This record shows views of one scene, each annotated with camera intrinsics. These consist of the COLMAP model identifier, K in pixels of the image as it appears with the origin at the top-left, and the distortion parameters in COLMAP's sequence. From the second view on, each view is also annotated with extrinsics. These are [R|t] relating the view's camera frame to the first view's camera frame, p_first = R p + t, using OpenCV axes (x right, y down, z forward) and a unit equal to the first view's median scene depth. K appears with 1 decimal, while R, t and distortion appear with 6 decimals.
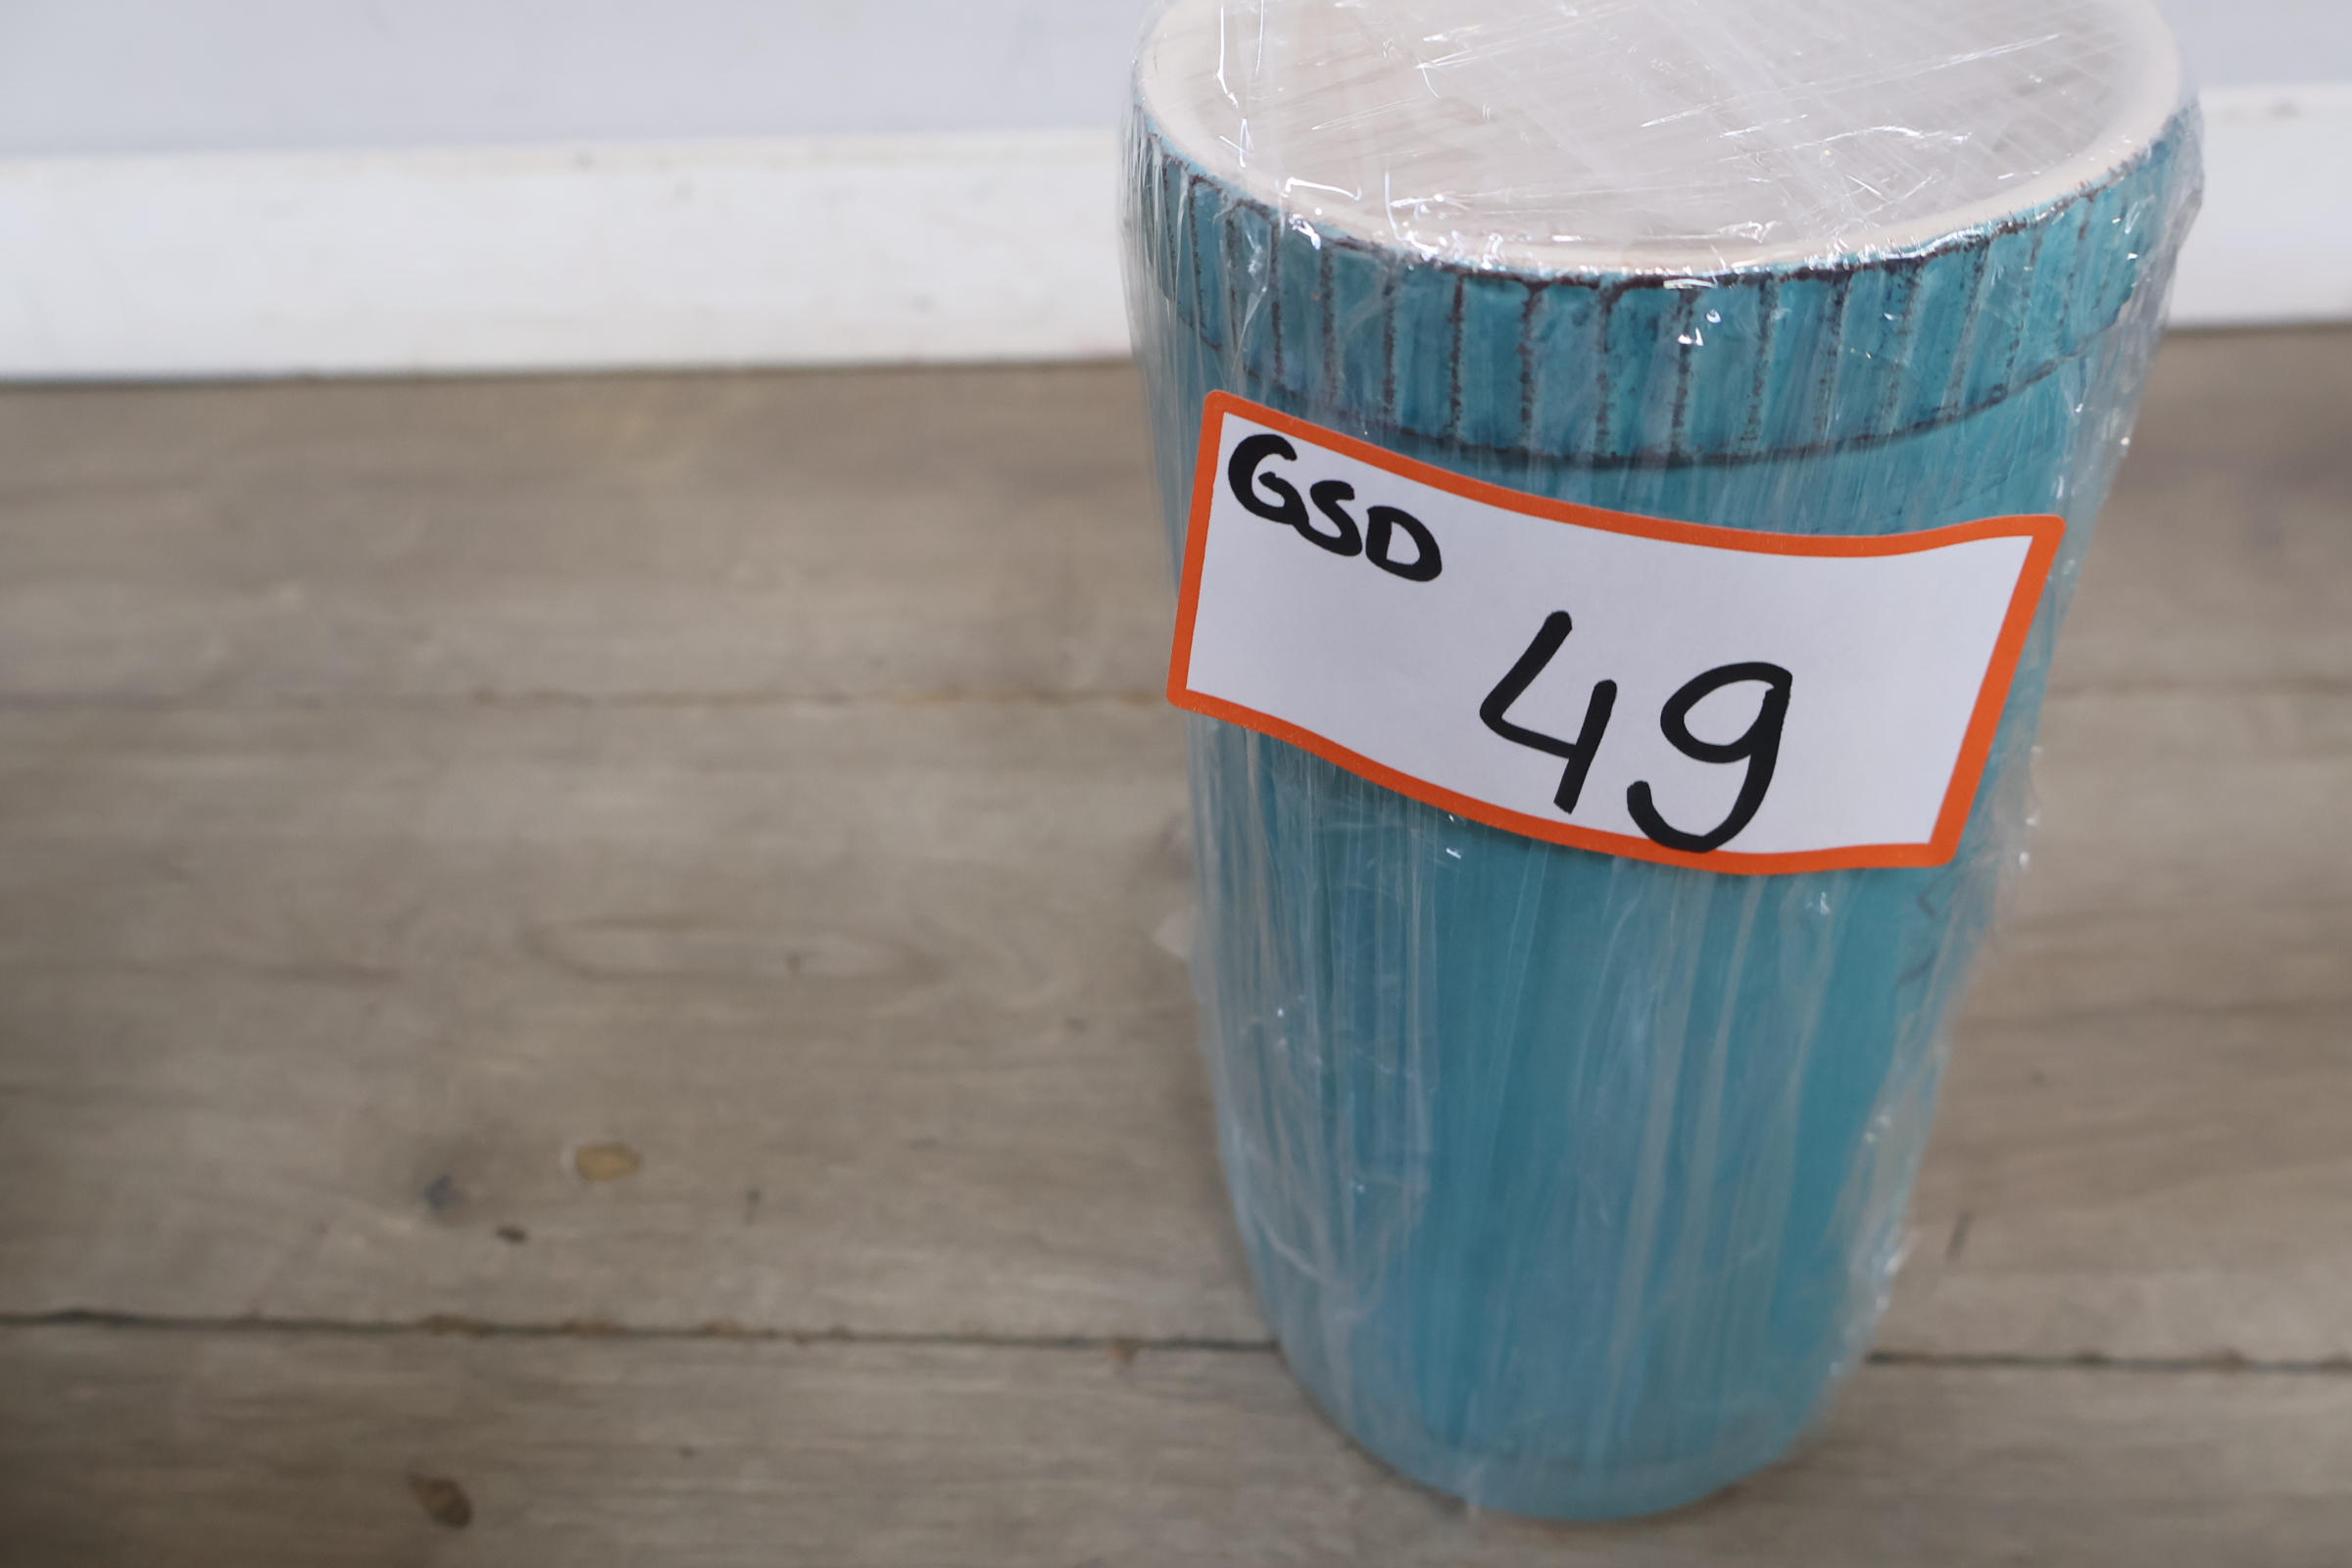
lens RADIAL K [[2095.9, 0, 1172.5], [0, 2095.9, 804.4], [0, 0, 1]] dist [0.019391, -0.003363]
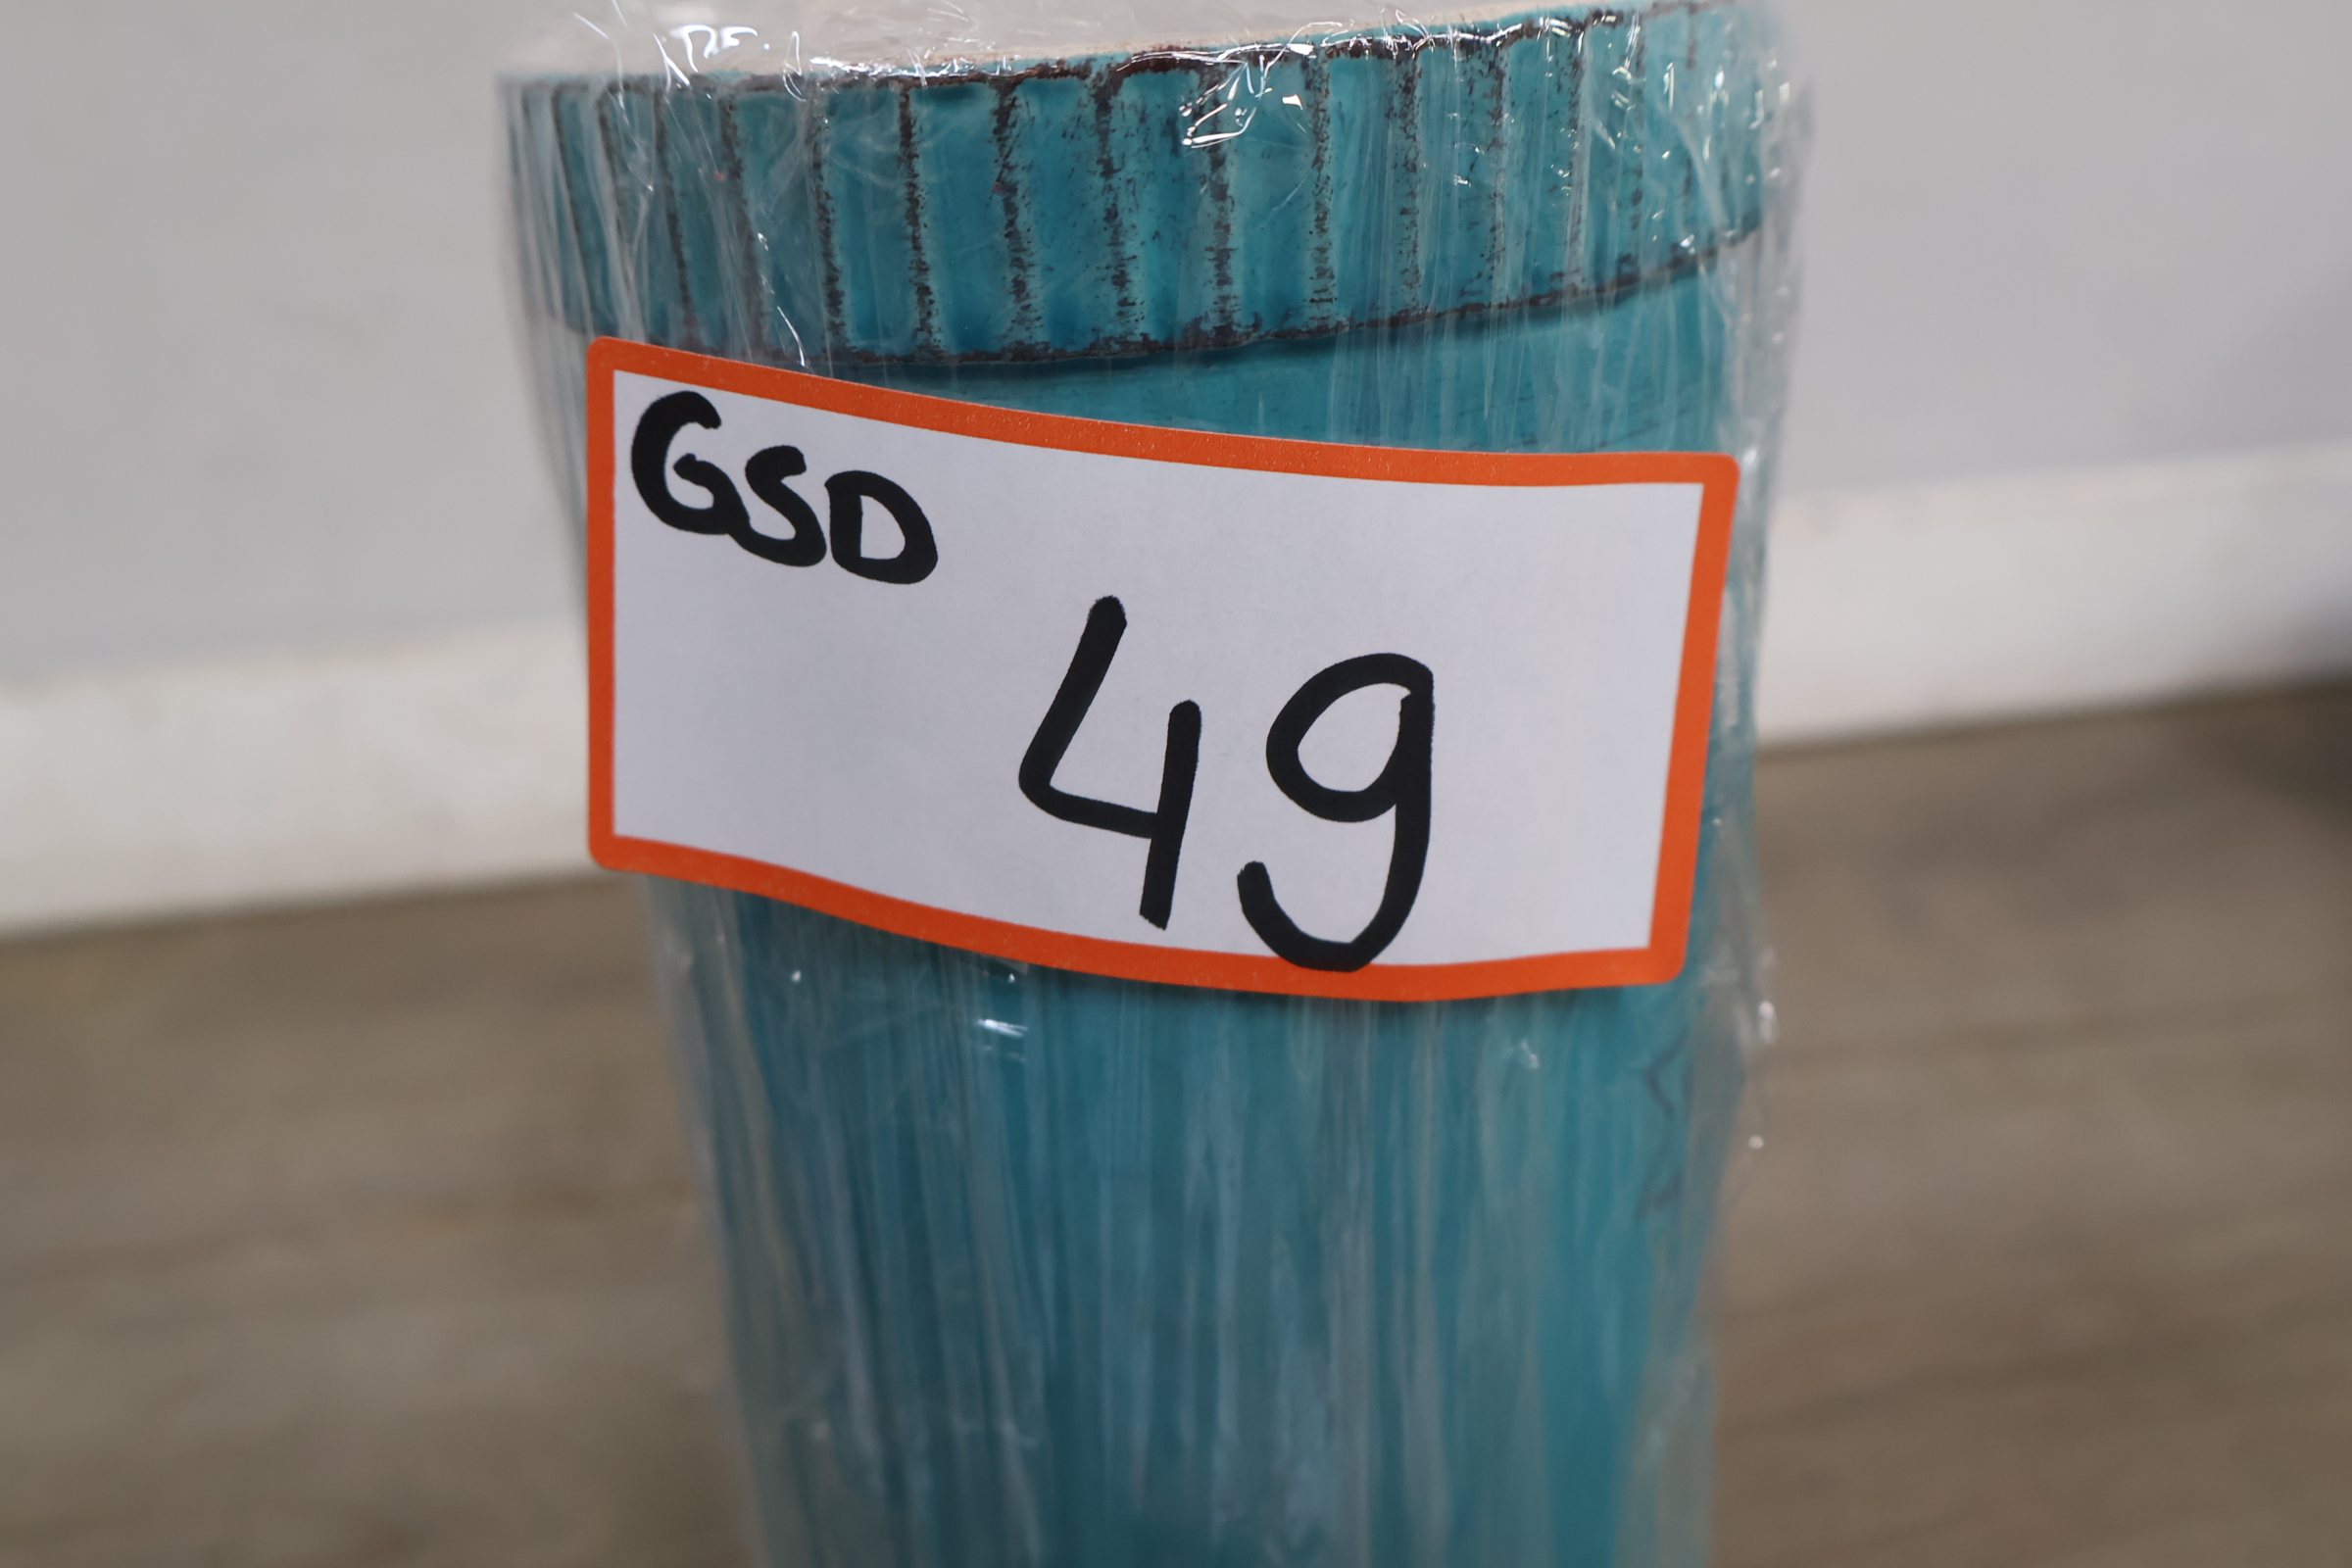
lens RADIAL K [[2095.9, 0, 1163.1], [0, 2095.9, 807.0], [0, 0, 1]] dist [0.019391, -0.003363]
pose [[0.982850, -0.065101, 0.172536, 0.074753], [0.117990, 0.941038, -0.317057, 0.201904], [-0.141722, 0.331977, 0.932580, 0.349728]]
